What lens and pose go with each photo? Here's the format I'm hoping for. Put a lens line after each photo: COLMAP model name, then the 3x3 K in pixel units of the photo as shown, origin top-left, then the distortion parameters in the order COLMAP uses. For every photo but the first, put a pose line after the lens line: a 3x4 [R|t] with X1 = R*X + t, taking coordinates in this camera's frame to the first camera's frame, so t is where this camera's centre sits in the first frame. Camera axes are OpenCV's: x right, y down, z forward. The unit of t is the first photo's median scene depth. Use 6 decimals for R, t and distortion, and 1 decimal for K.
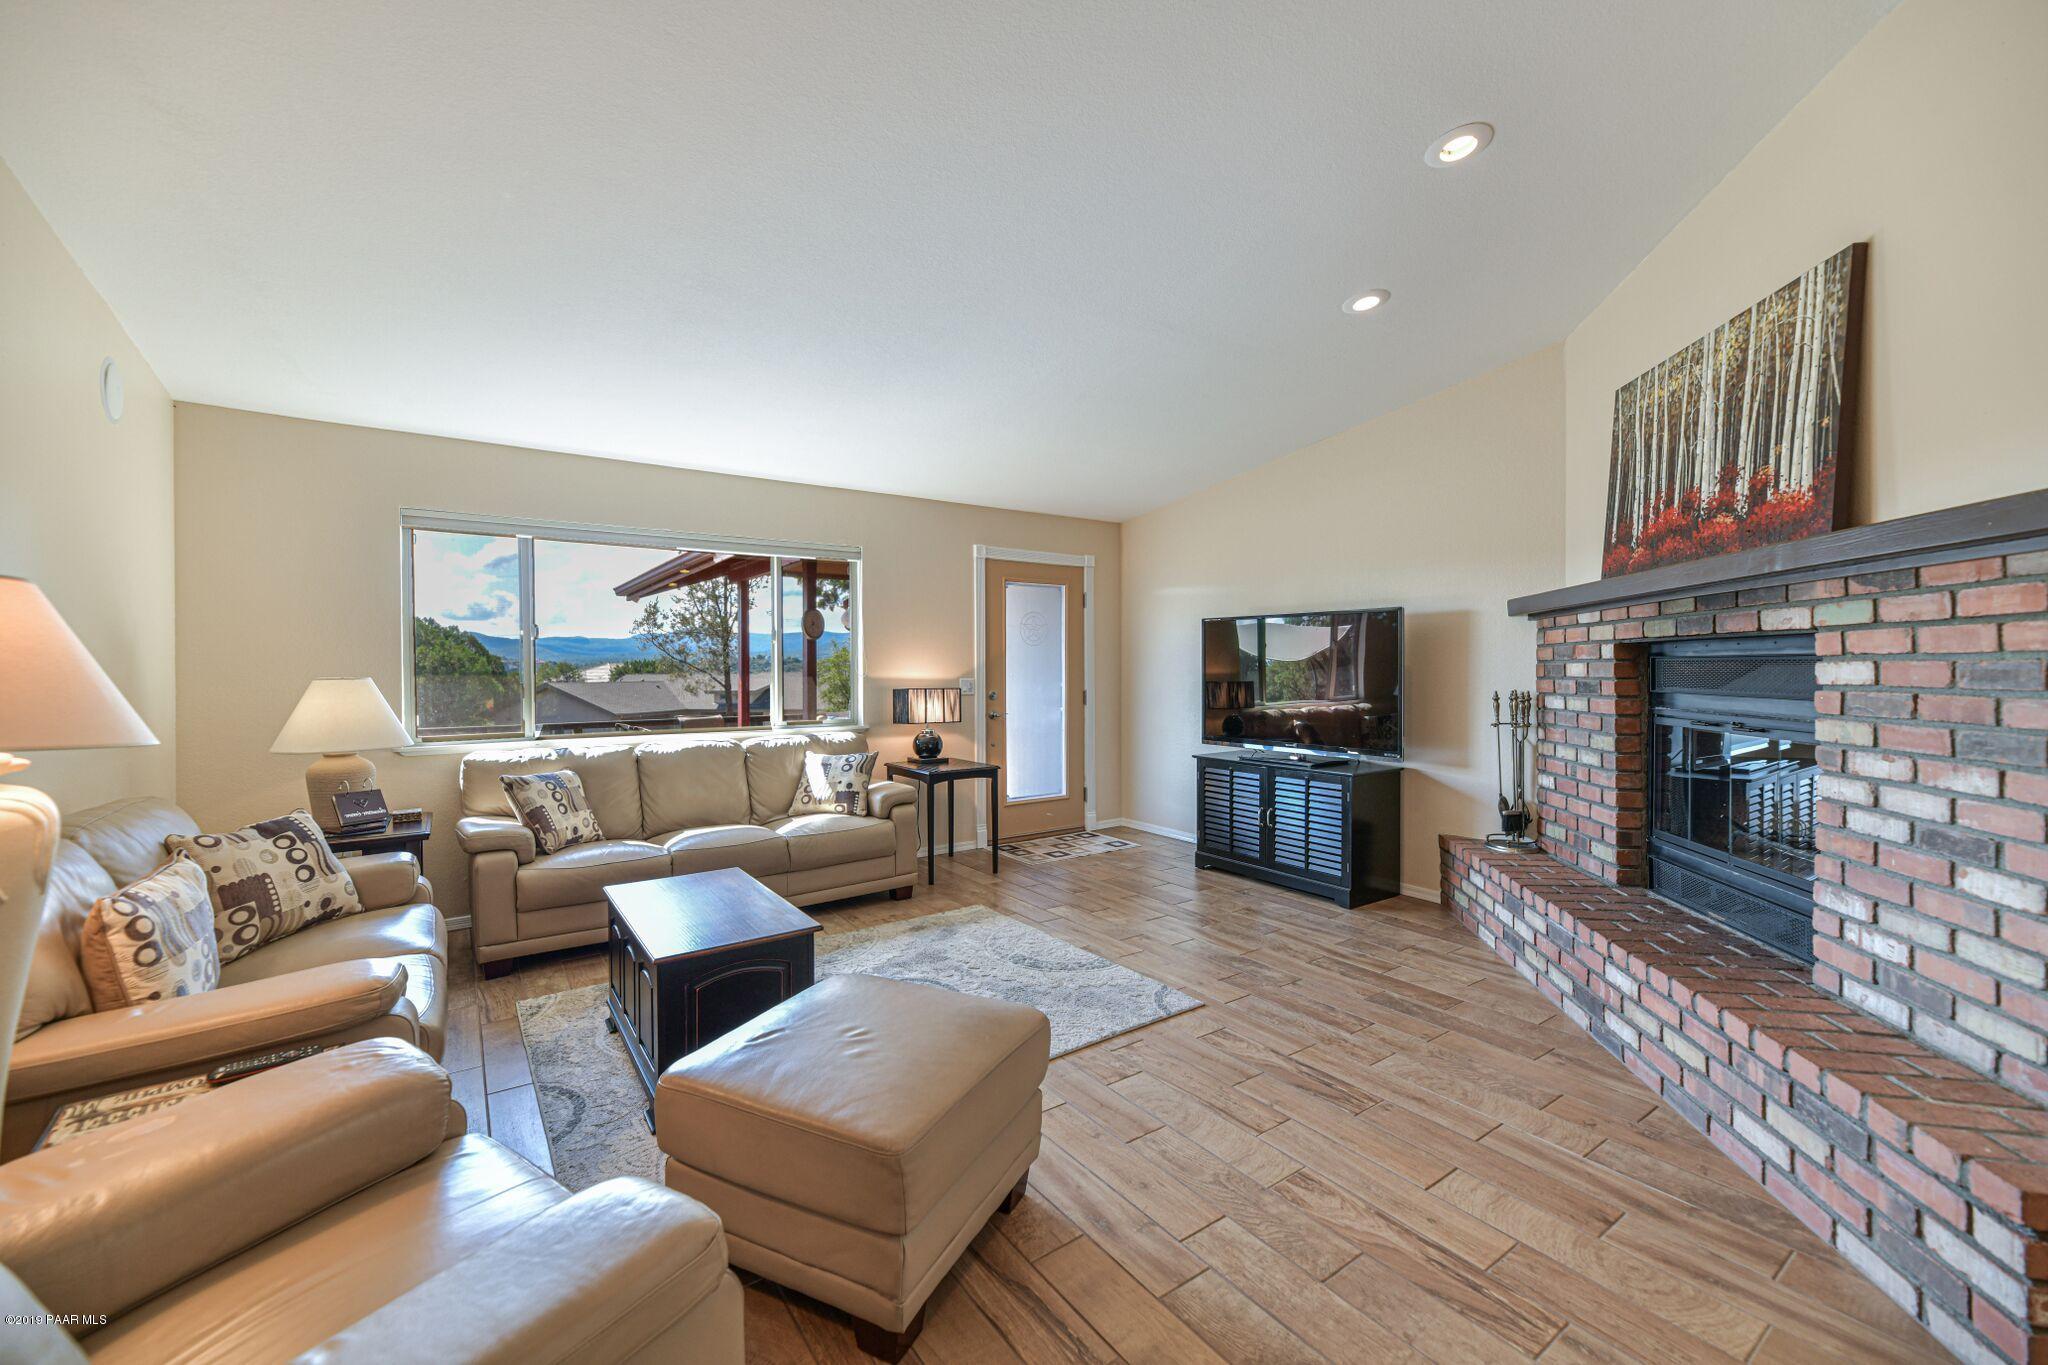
lens RADIAL K [[882.1, 0, 1024.0], [0, 882.1, 682.5], [0, 0, 1]] dist [-0.000025, -0.000404]
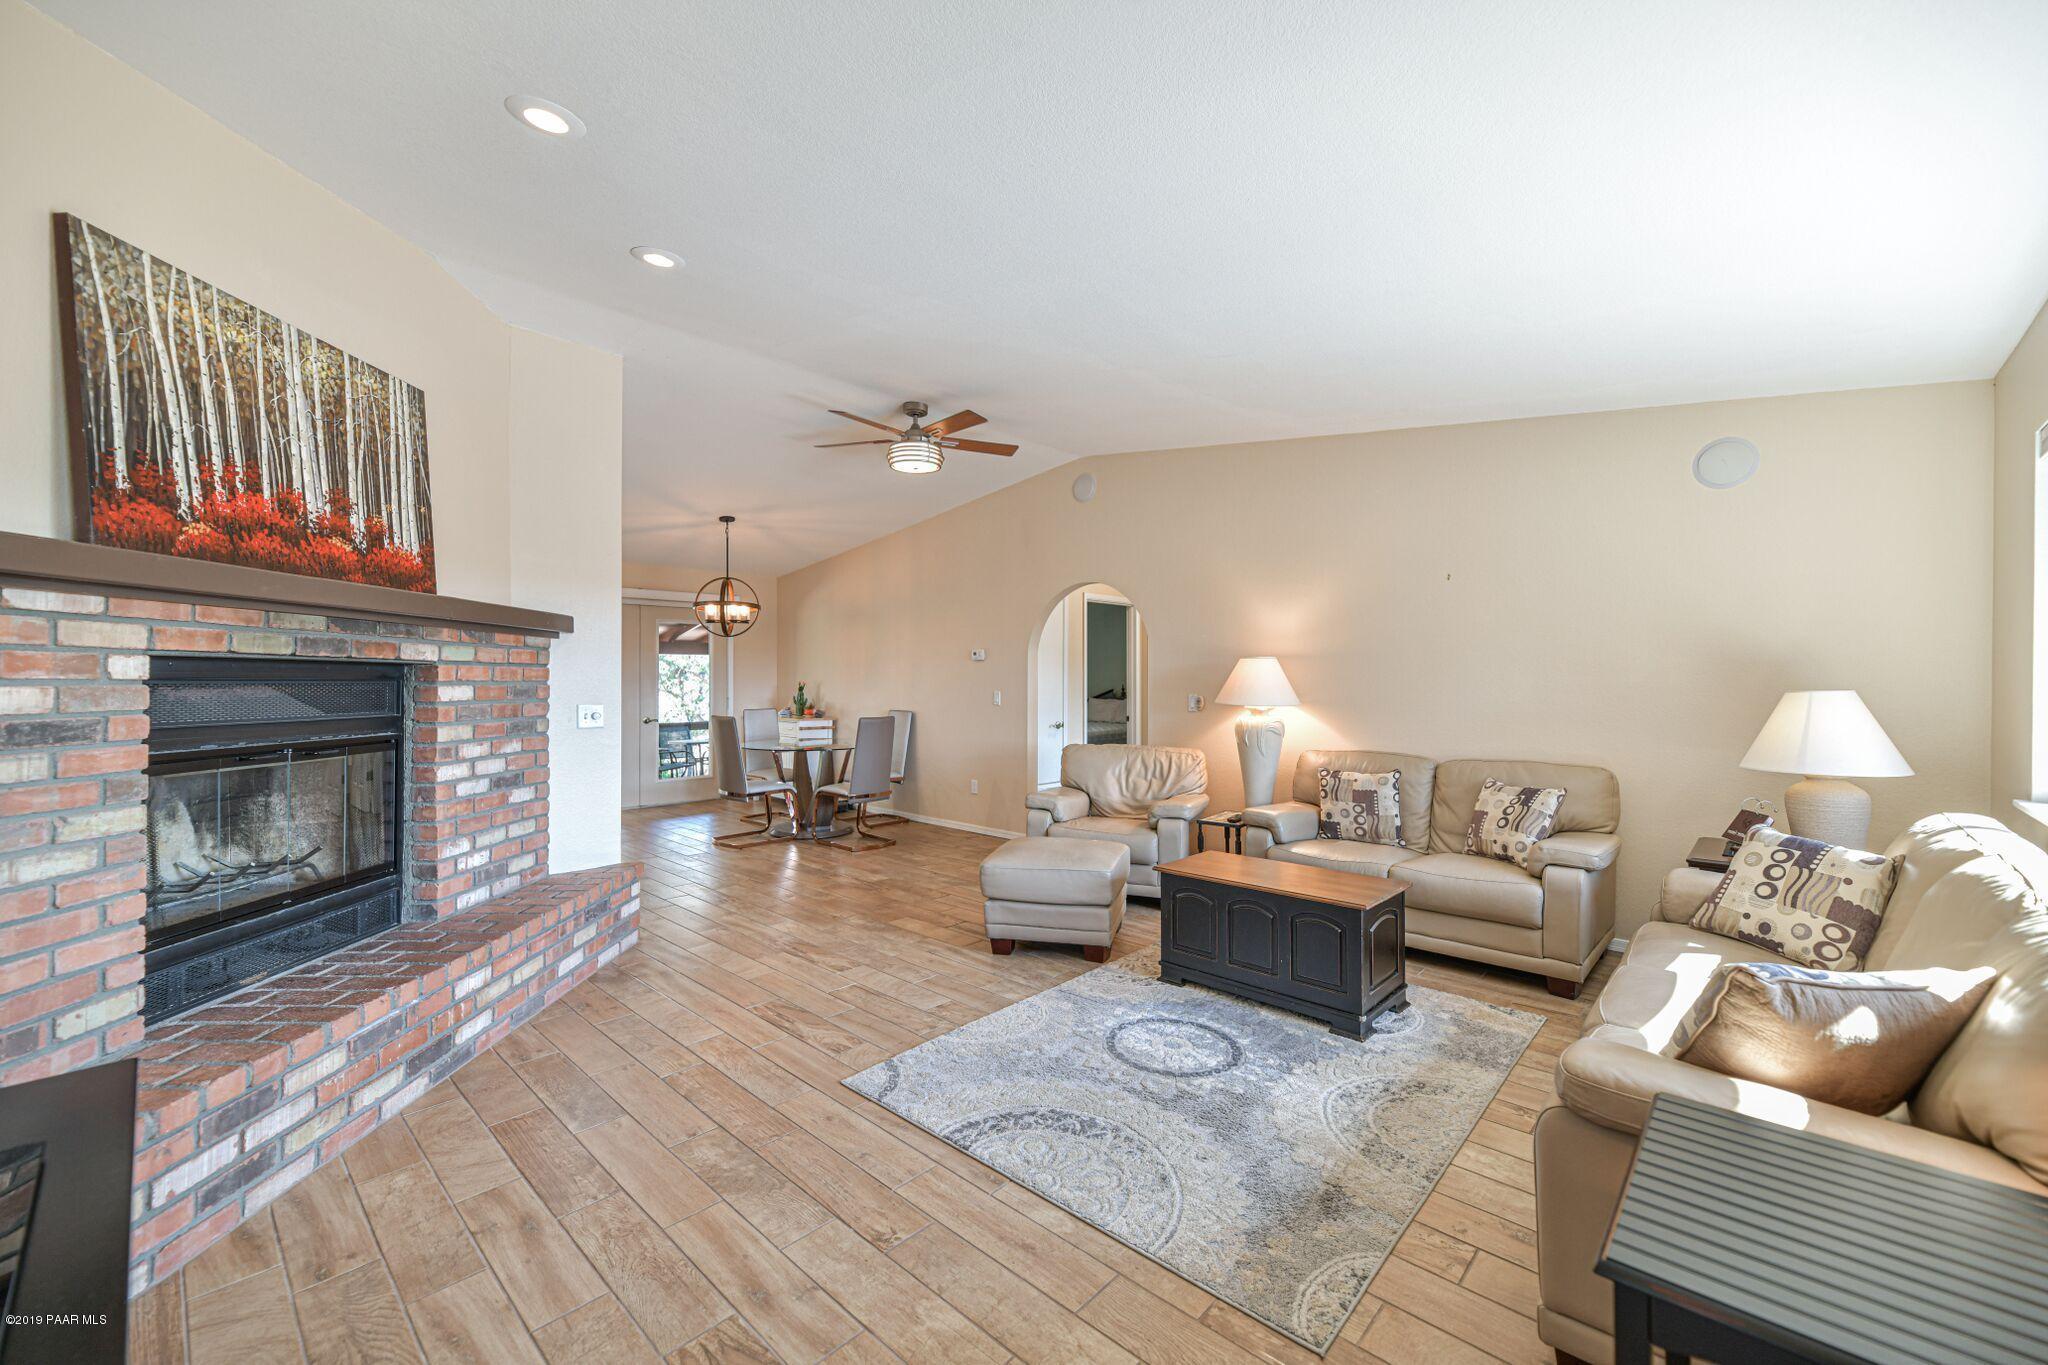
lens RADIAL K [[903.8, 0, 1024.0], [0, 903.8, 682.5], [0, 0, 1]] dist [0.024646, 0.000000]
pose [[-0.982966, 0.007490, -0.183633, 0.240544], [0.004192, 0.999823, 0.018340, -0.047250], [0.183738, 0.017258, -0.982824, 2.400151]]
